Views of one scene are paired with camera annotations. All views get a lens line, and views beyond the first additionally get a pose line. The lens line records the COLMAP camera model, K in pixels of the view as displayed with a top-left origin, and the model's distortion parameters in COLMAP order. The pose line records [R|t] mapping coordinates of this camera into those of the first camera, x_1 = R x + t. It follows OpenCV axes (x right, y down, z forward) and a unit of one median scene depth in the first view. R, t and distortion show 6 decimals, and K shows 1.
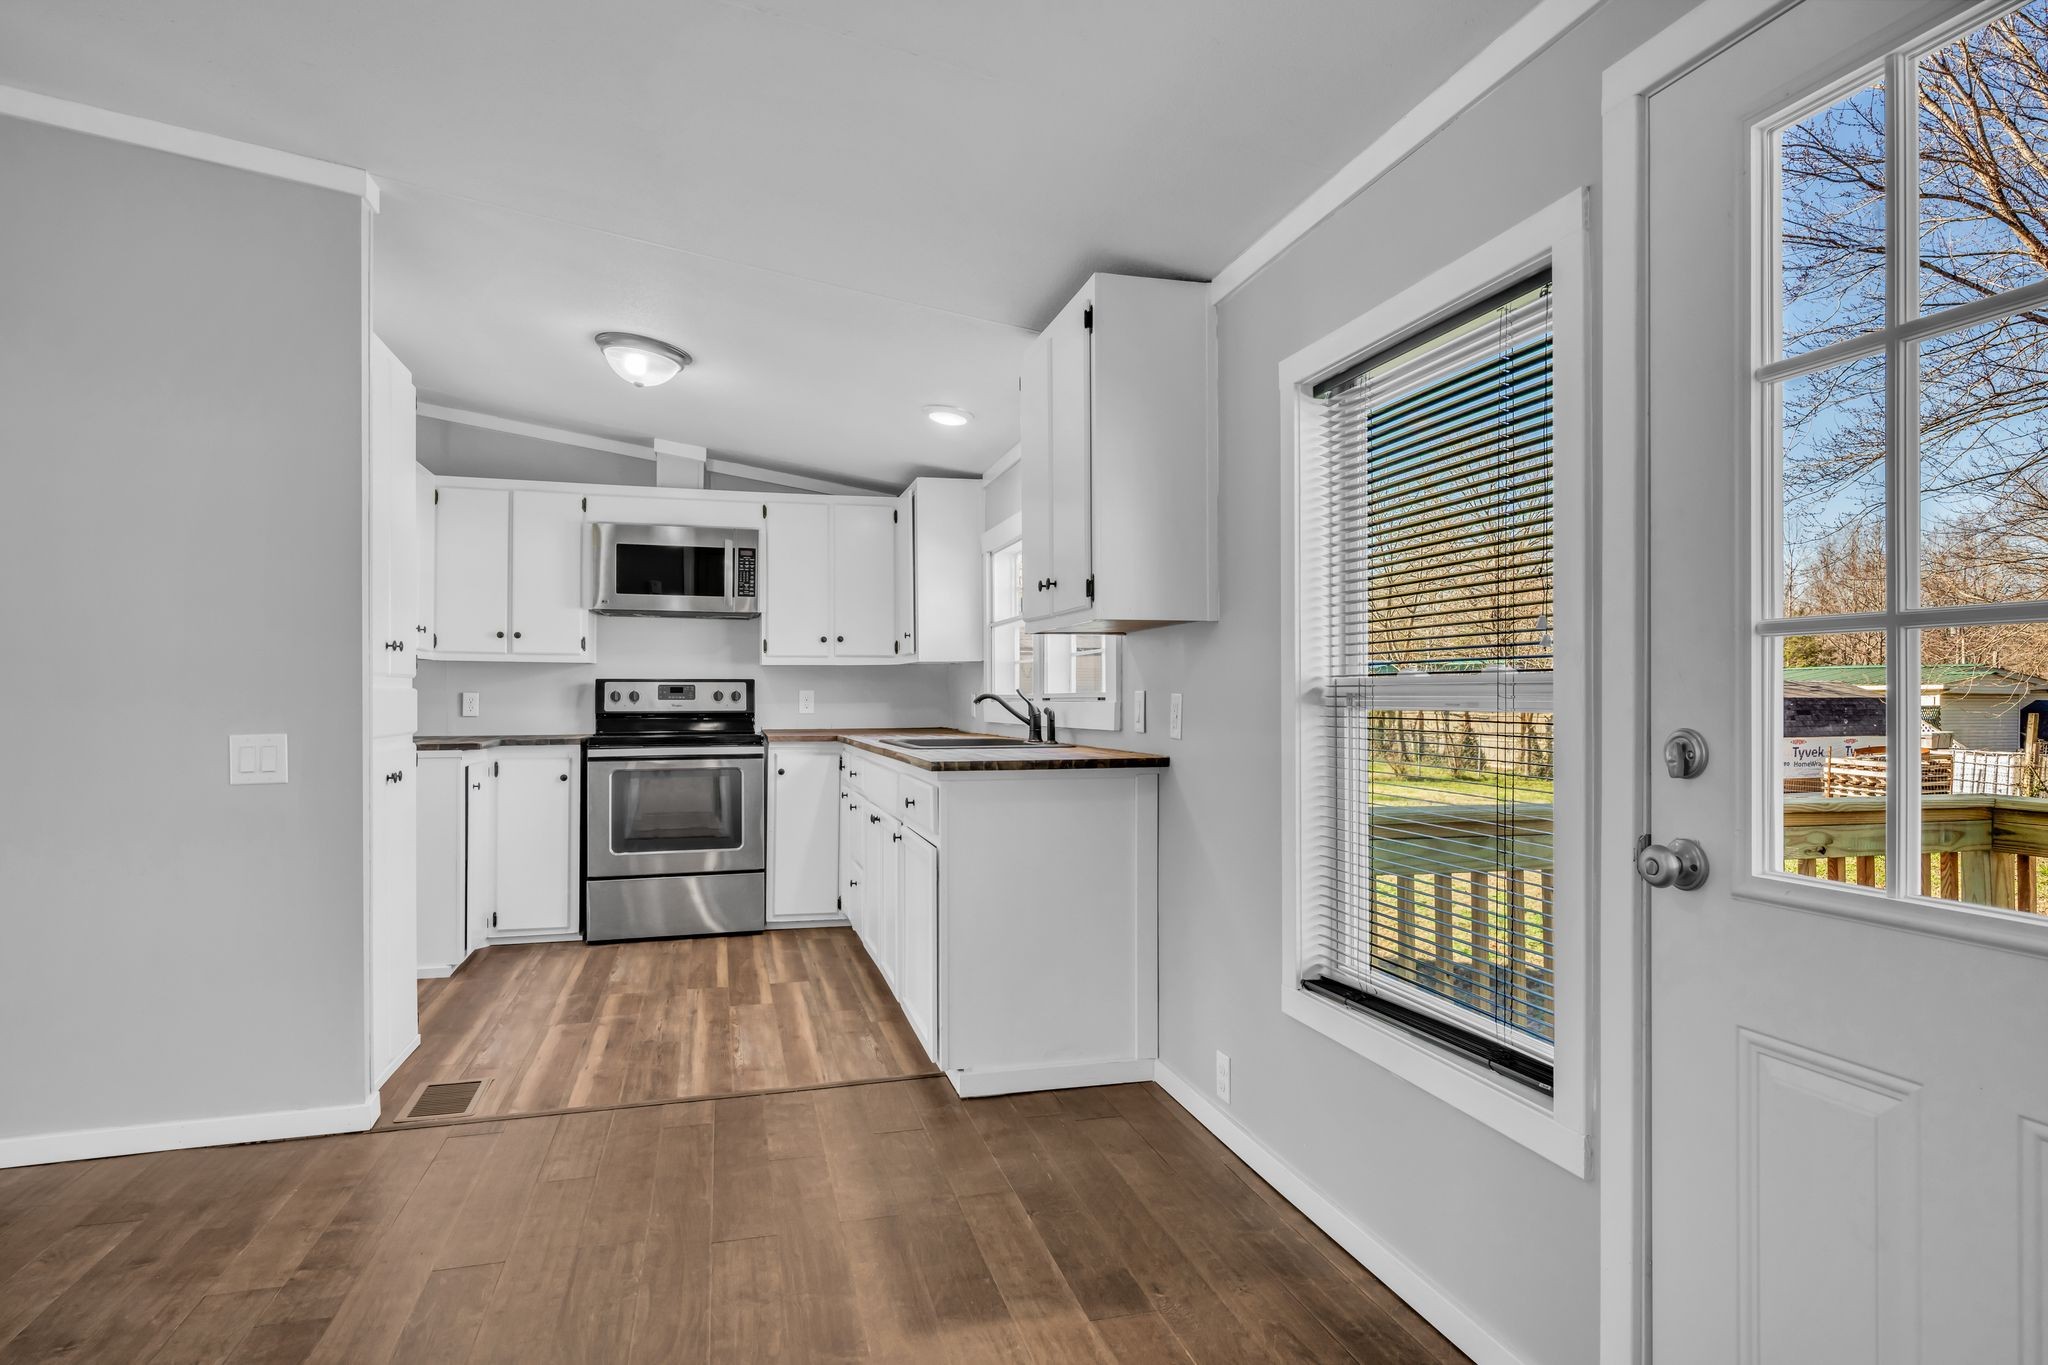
lens RADIAL K [[1153.6, 0, 1026.8], [0, 1153.6, 691.3], [0, 0, 1]] dist [0.004056, 0.000185]
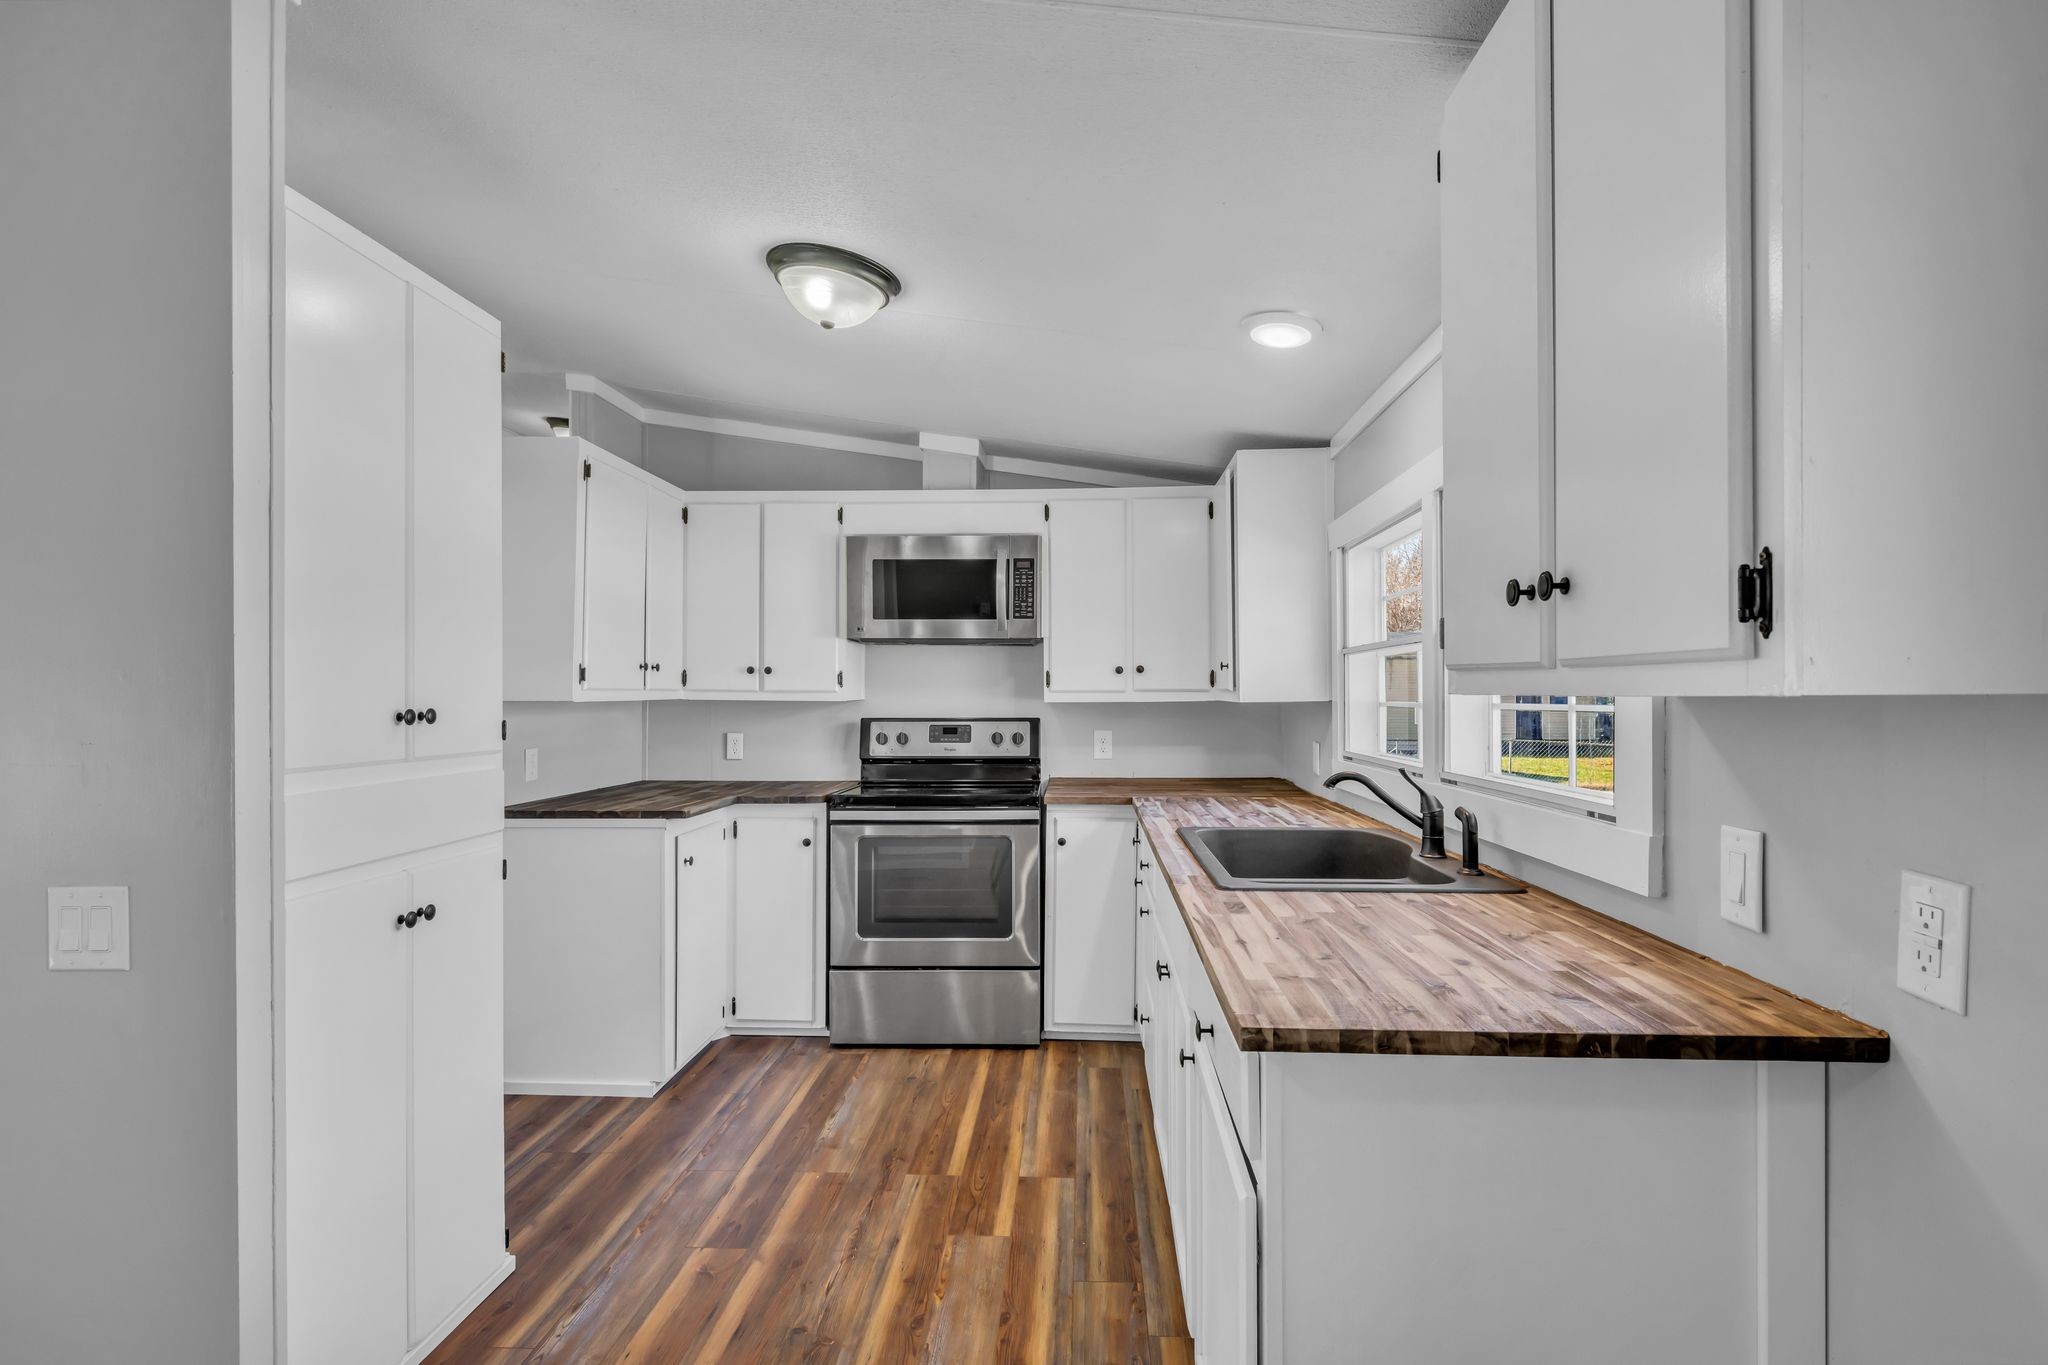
lens RADIAL K [[891.1, 0, 1057.2], [0, 891.1, 687.9], [0, 0, 1]] dist [0.002805, -0.000249]
pose [[0.951846, -0.000166, -0.306576, -0.031113], [0.002684, 0.999966, 0.007793, -0.040810], [0.306564, -0.008241, 0.951814, 0.439092]]
